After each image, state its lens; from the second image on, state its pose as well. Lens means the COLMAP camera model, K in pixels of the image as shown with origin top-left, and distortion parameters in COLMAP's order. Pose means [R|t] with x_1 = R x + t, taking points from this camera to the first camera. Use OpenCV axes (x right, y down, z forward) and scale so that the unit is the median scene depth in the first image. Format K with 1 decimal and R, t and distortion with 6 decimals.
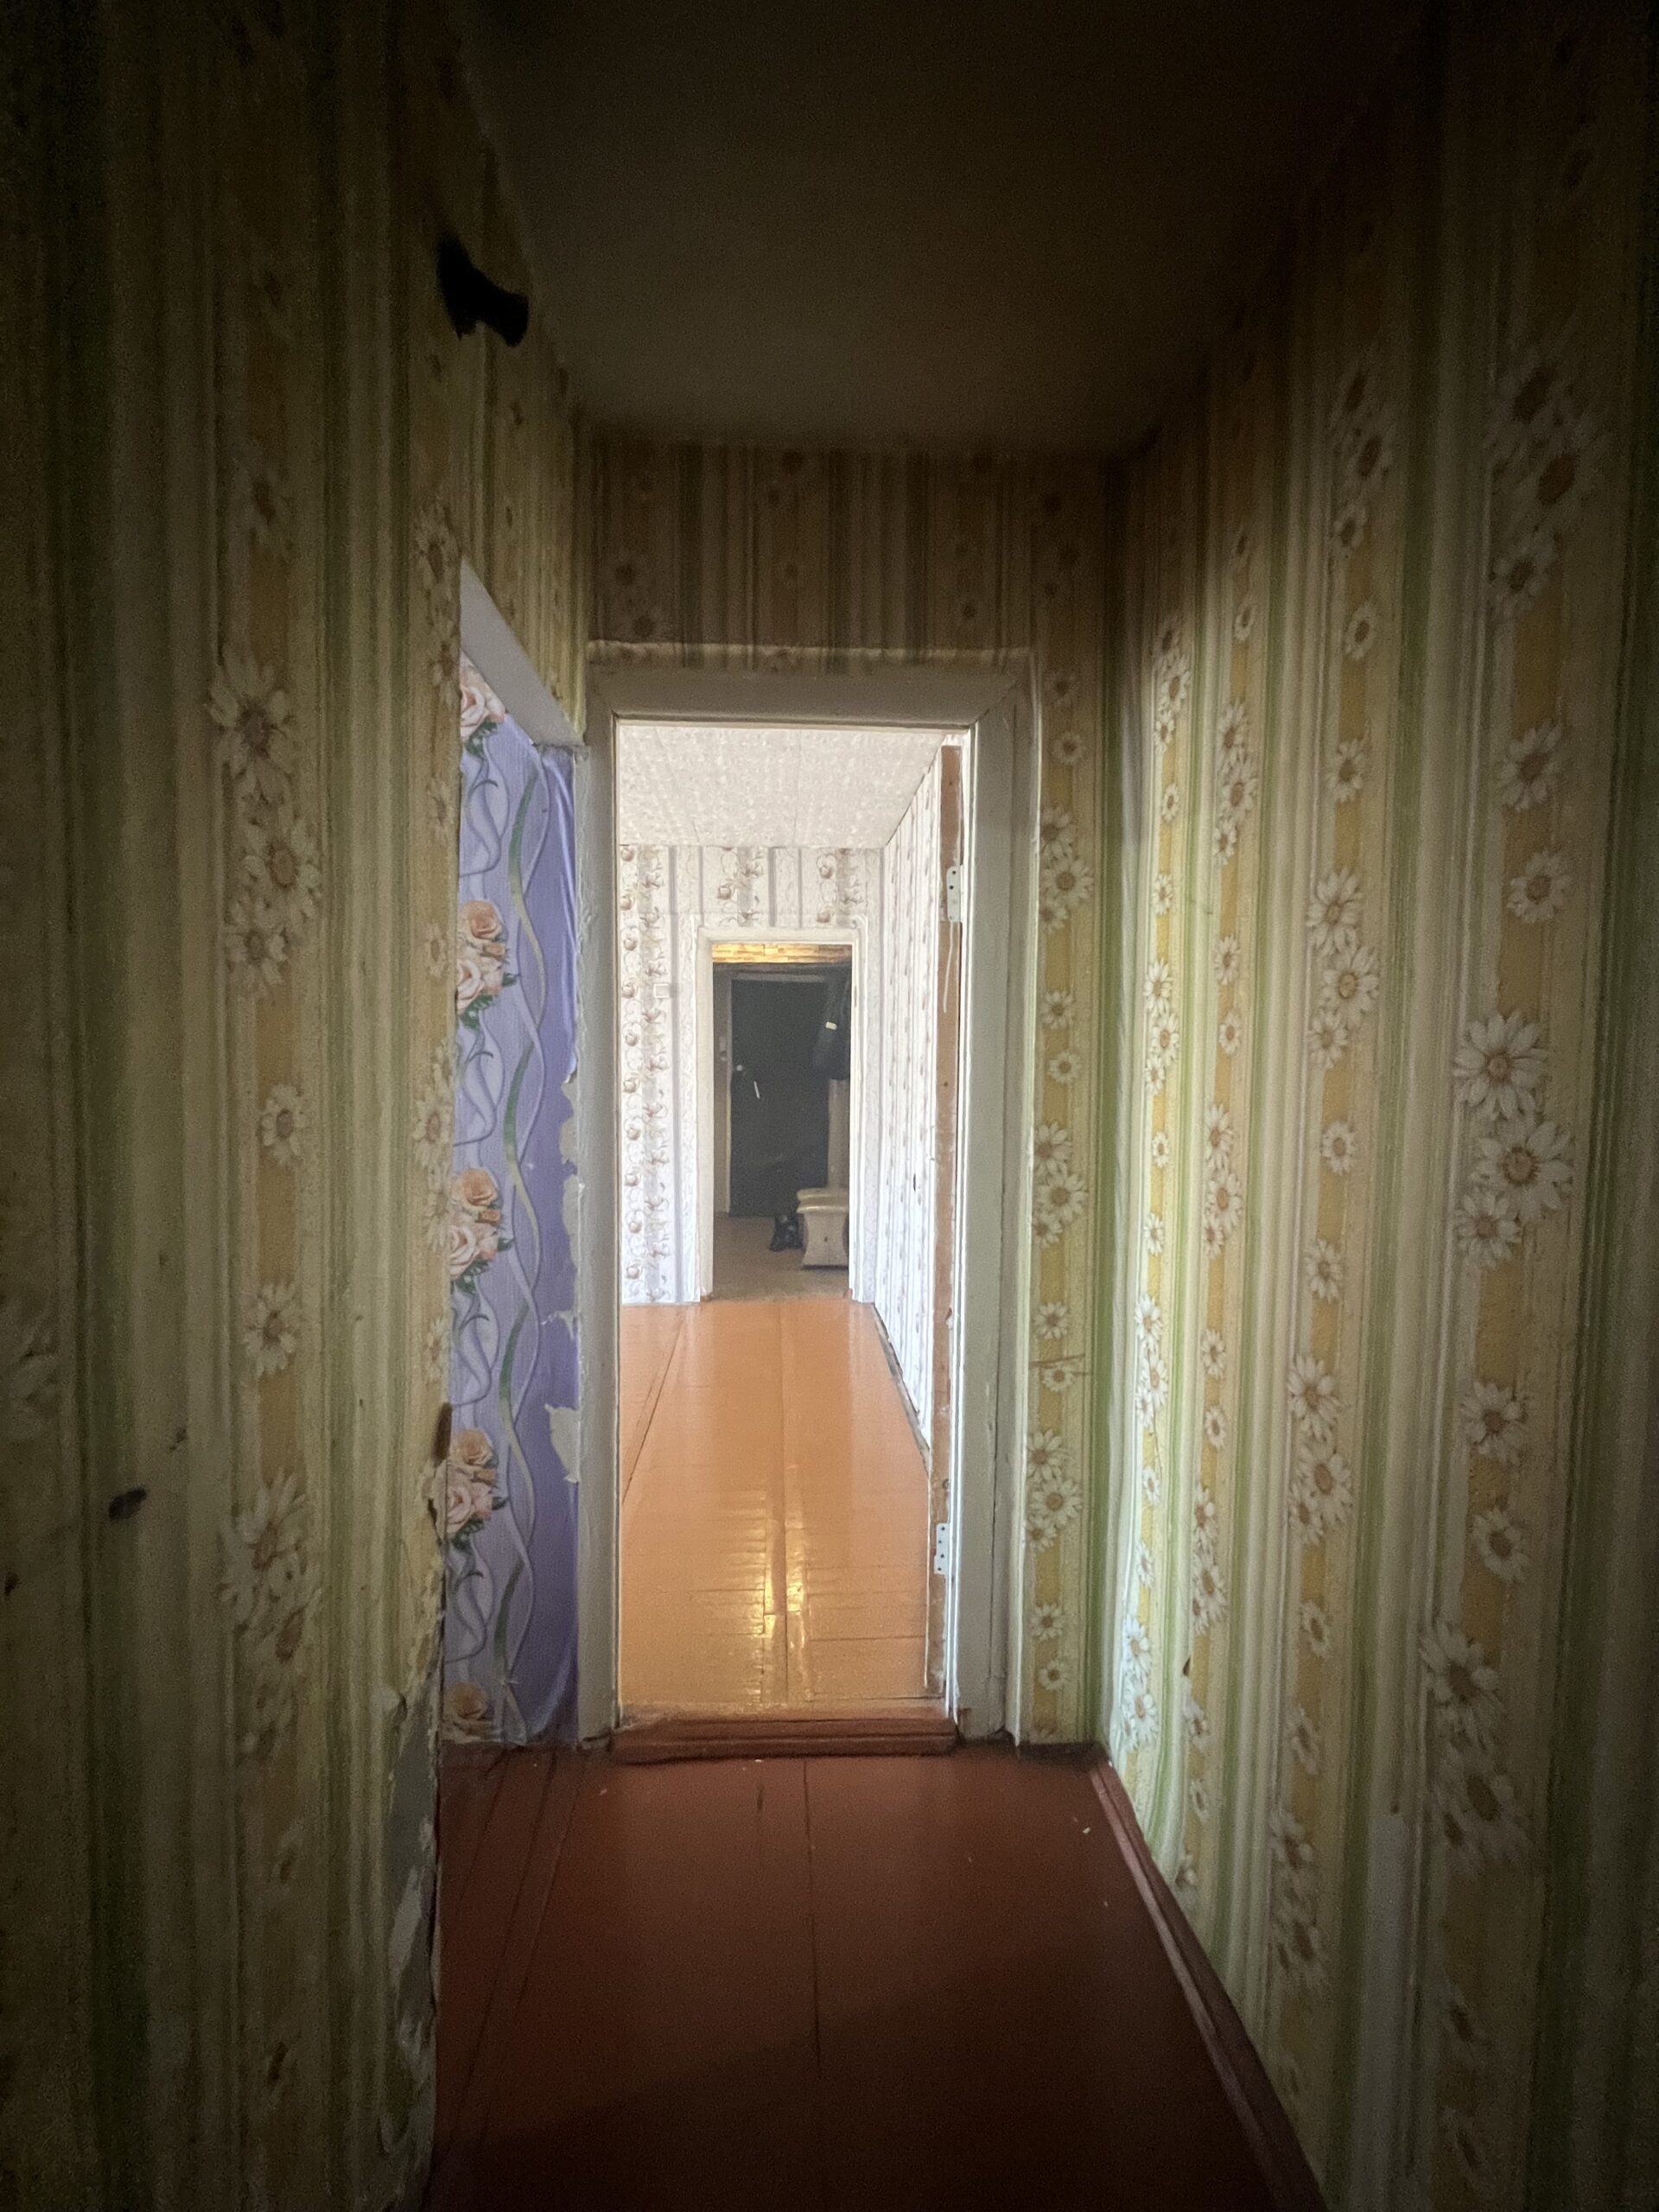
lens RADIAL K [[886.5, 0, 828.4], [0, 886.5, 1099.2], [0, 0, 1]] dist [0.000281, -0.000507]
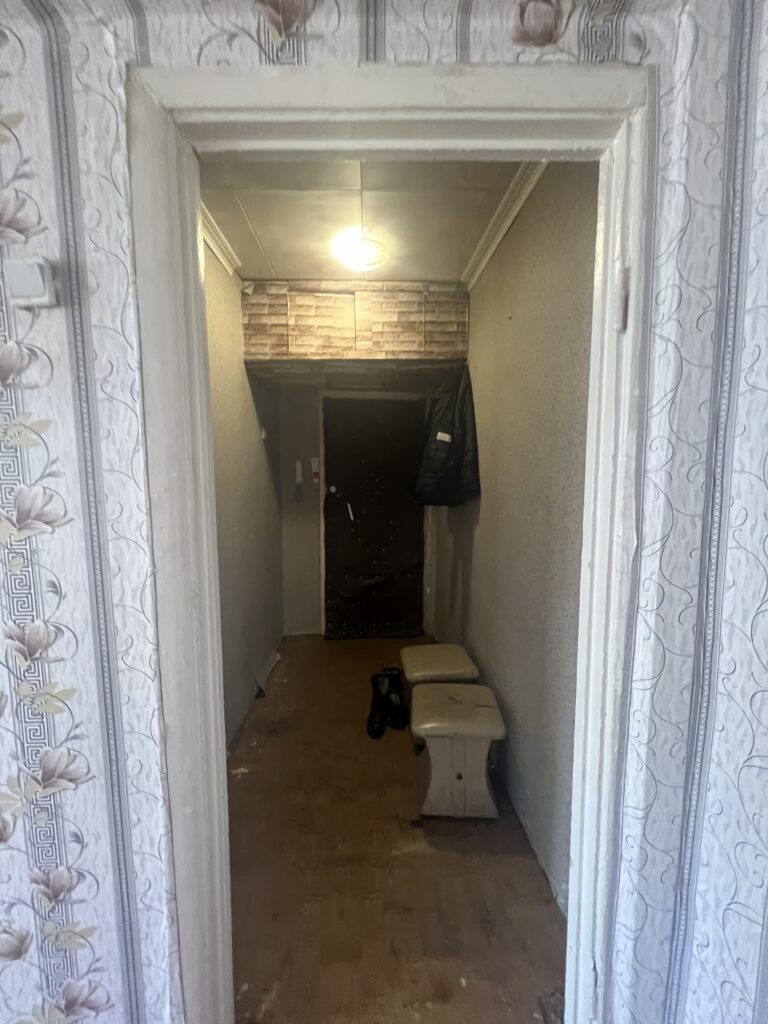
lens RADIAL K [[410.4, 0, 382.5], [0, 410.4, 512.0], [0, 0, 1]] dist [0.000281, -0.000507]
pose [[0.999773, -0.007959, -0.019759, -0.056813], [0.008781, 0.999085, 0.041852, -0.043657], [0.019408, -0.042016, 0.998928, 0.838725]]
